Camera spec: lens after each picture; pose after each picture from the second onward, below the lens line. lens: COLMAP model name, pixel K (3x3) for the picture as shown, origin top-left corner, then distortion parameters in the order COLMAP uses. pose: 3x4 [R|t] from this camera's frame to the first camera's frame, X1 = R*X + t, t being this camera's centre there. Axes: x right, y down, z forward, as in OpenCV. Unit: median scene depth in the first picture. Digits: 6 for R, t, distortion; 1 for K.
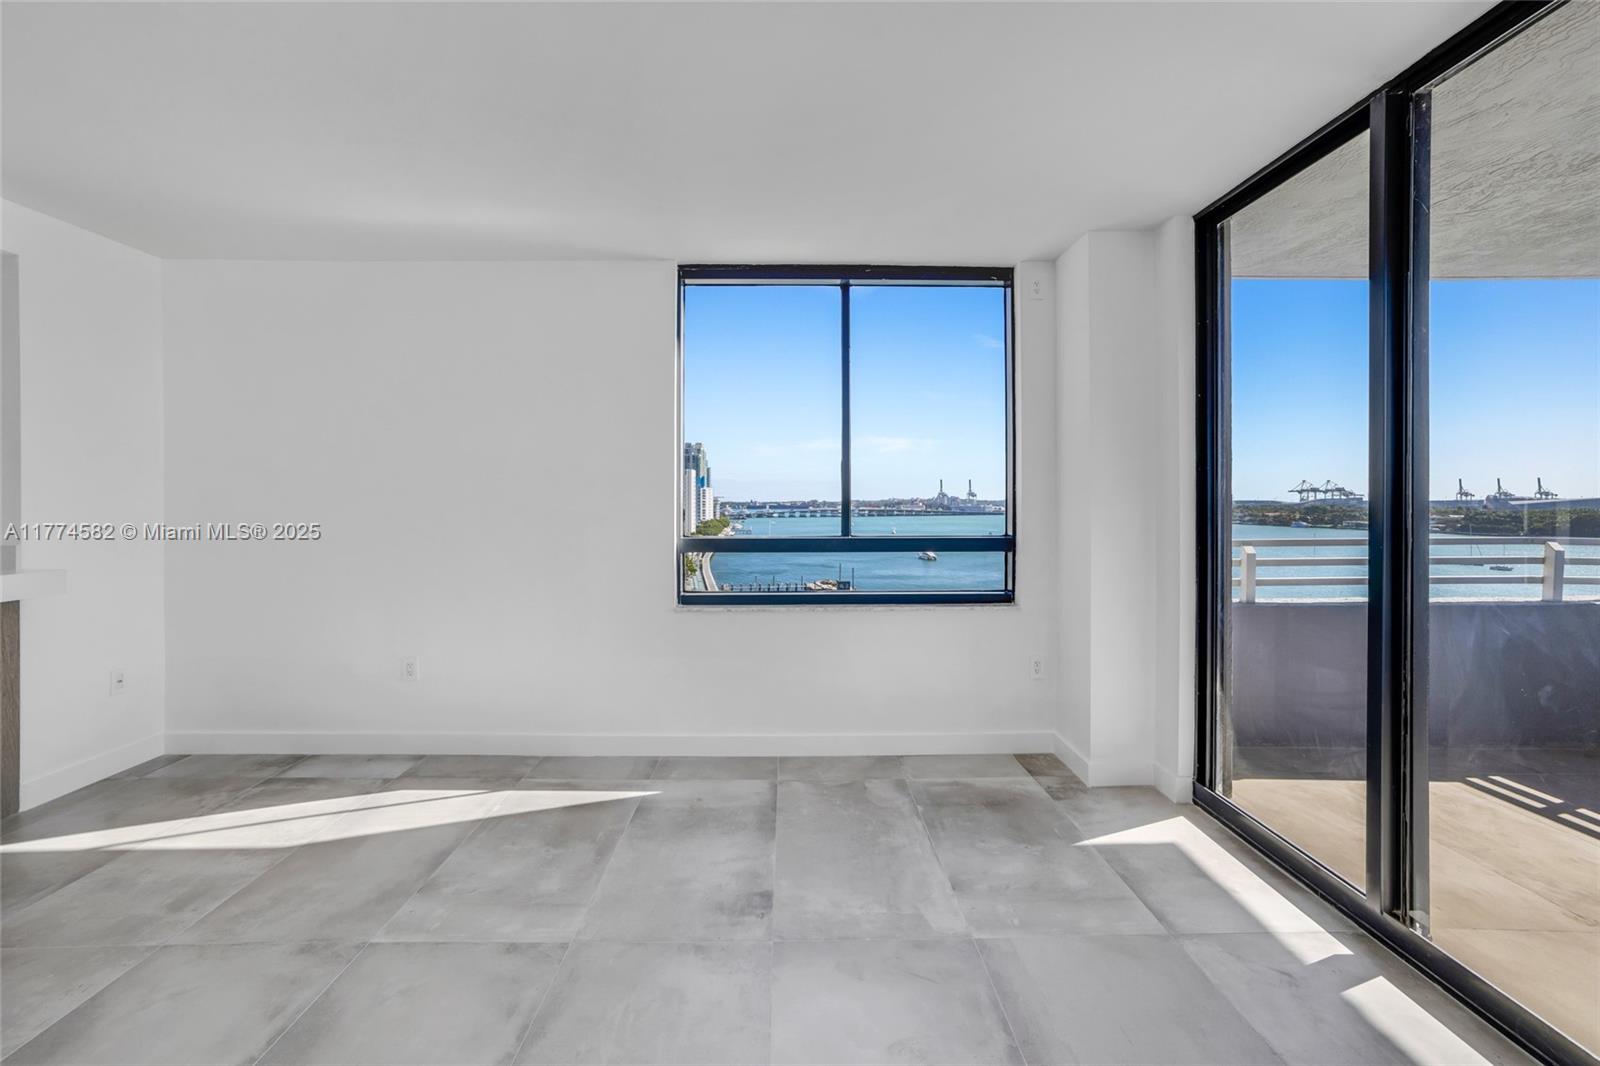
lens RADIAL K [[691.0, 0, 800.5], [0, 691.0, 502.0], [0, 0, 1]] dist [-0.048674, 0.026838]
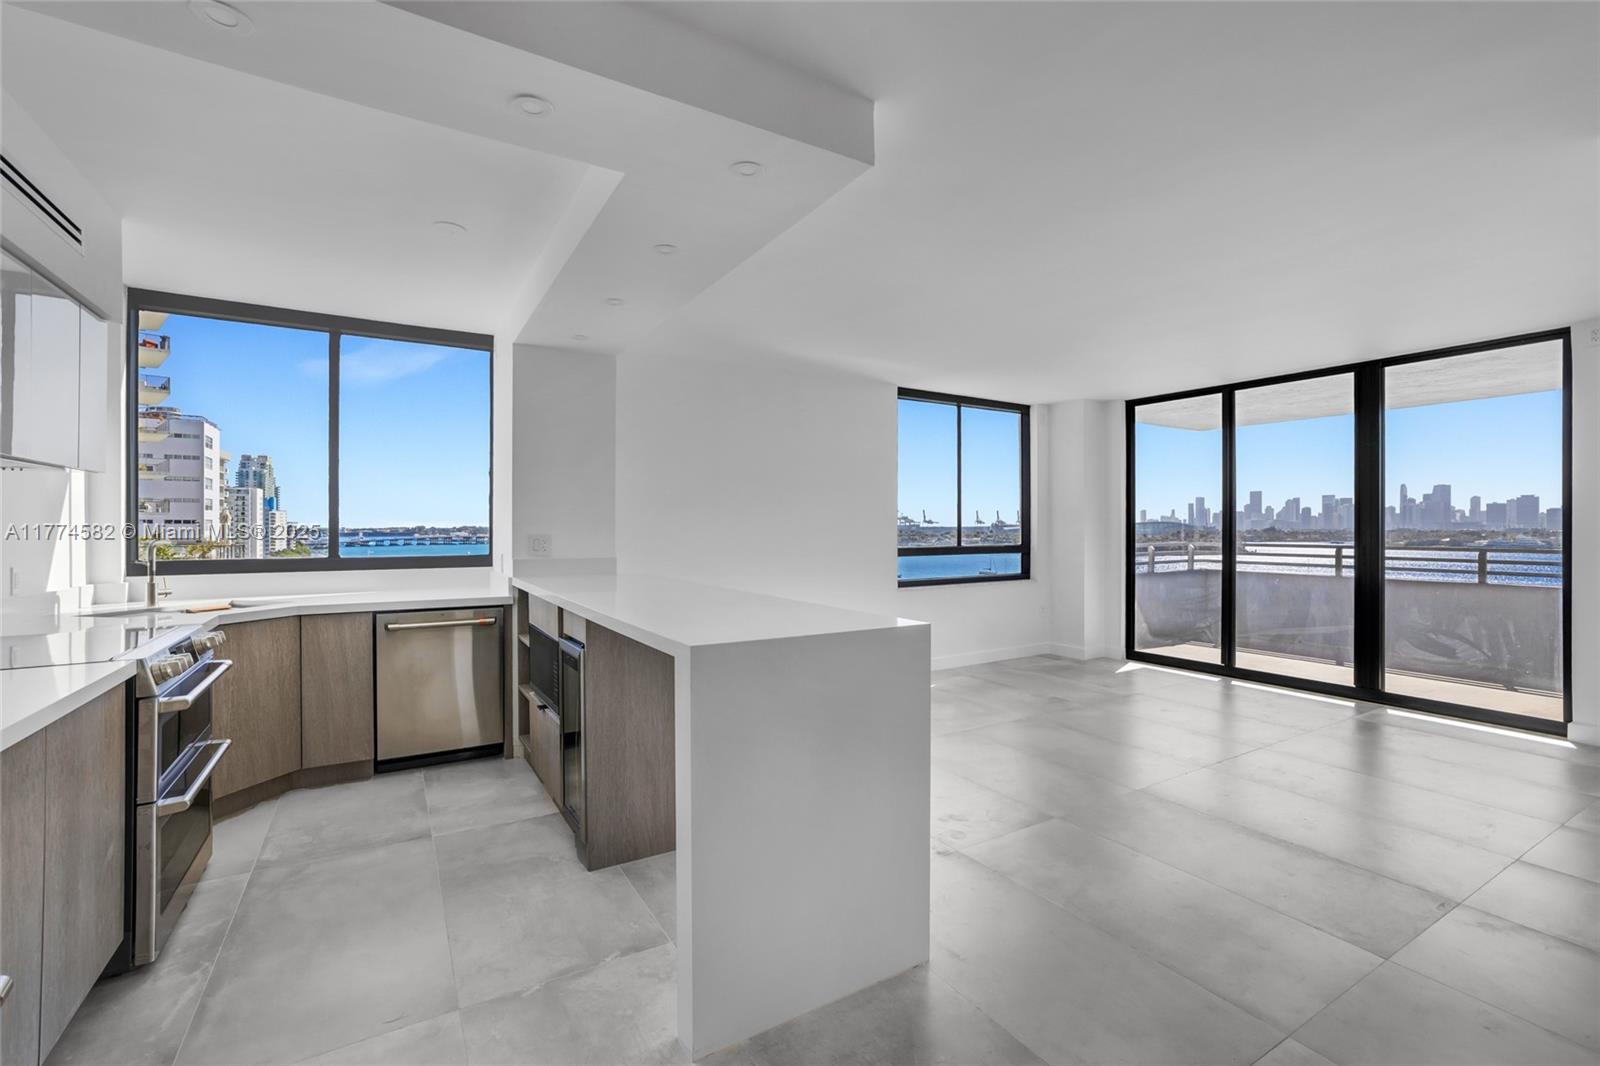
lens RADIAL K [[682.9, 0, 805.7], [0, 682.9, 526.8], [0, 0, 1]] dist [-0.036642, 0.021389]
pose [[0.866276, 0.000023, 0.499565, -1.485128], [0.001135, 0.999997, -0.002014, 0.003146], [-0.499564, 0.002312, 0.866274, -0.429417]]
